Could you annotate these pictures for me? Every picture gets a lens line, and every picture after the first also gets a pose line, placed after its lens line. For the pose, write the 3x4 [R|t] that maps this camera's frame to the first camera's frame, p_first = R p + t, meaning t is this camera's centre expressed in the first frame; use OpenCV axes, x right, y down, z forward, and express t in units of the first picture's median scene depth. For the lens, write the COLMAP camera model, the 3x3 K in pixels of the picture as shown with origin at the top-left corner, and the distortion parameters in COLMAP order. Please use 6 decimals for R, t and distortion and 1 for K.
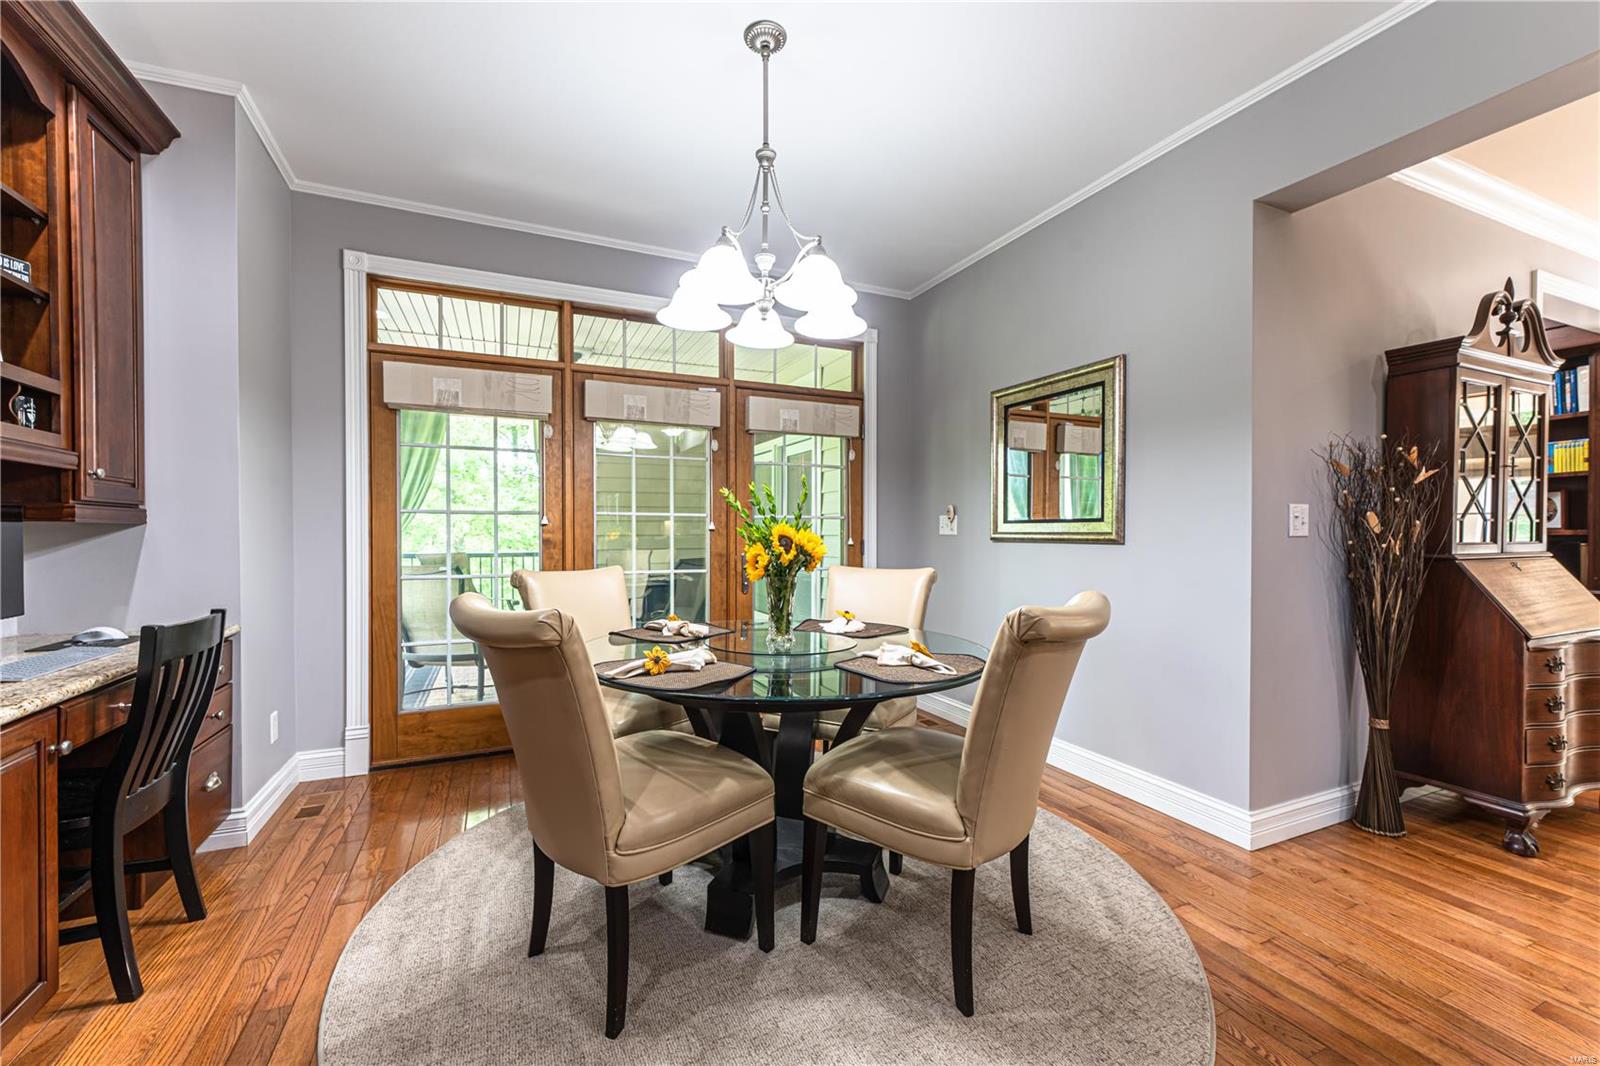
lens RADIAL K [[644.7, 0, 793.9], [0, 644.7, 538.5], [0, 0, 1]] dist [-0.000252, -0.000123]
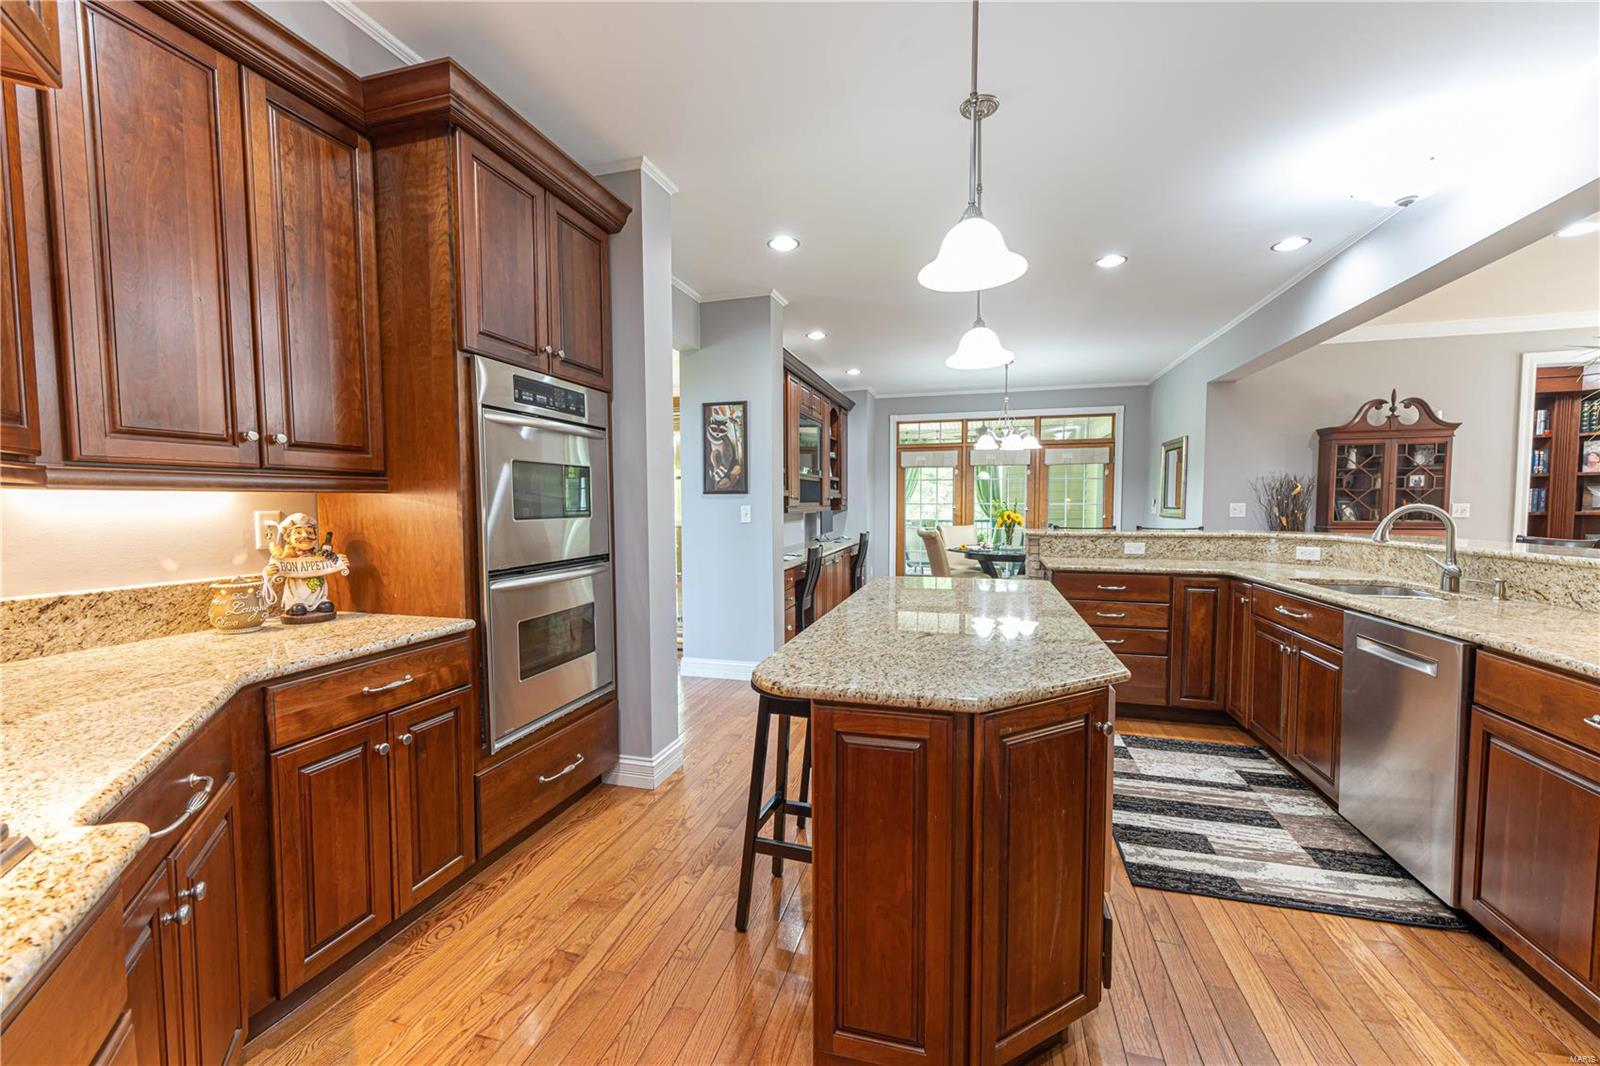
lens RADIAL K [[644.7, 0, 795.4], [0, 644.7, 535.9], [0, 0, 1]] dist [-0.000252, -0.000123]
pose [[0.766758, 0.031523, -0.641162, 0.815395], [-0.003383, 0.998978, 0.045070, -0.027259], [0.641928, -0.032389, 0.766081, -1.443505]]
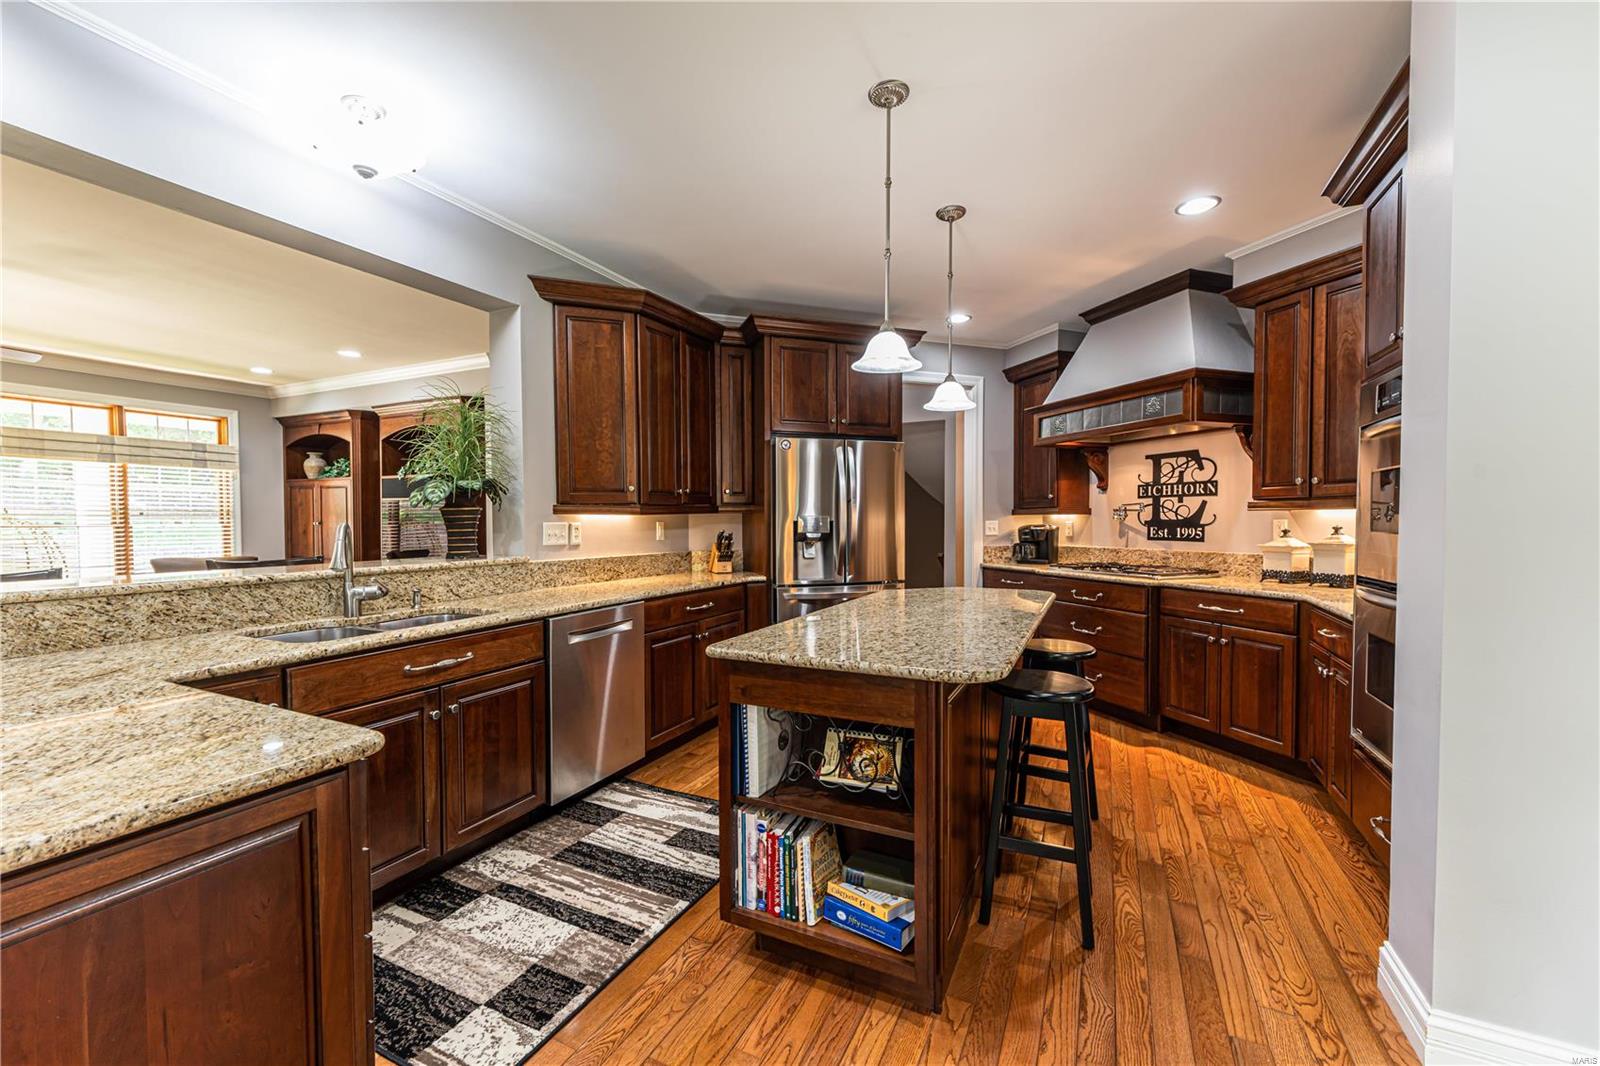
lens RADIAL K [[644.7, 0, 792.0], [0, 644.7, 527.7], [0, 0, 1]] dist [-0.000252, -0.000123]
pose [[-0.636910, -0.010946, 0.770860, -1.185185], [0.010661, 0.999679, 0.023004, -0.060996], [-0.770864, 0.022869, -0.636589, 1.666509]]
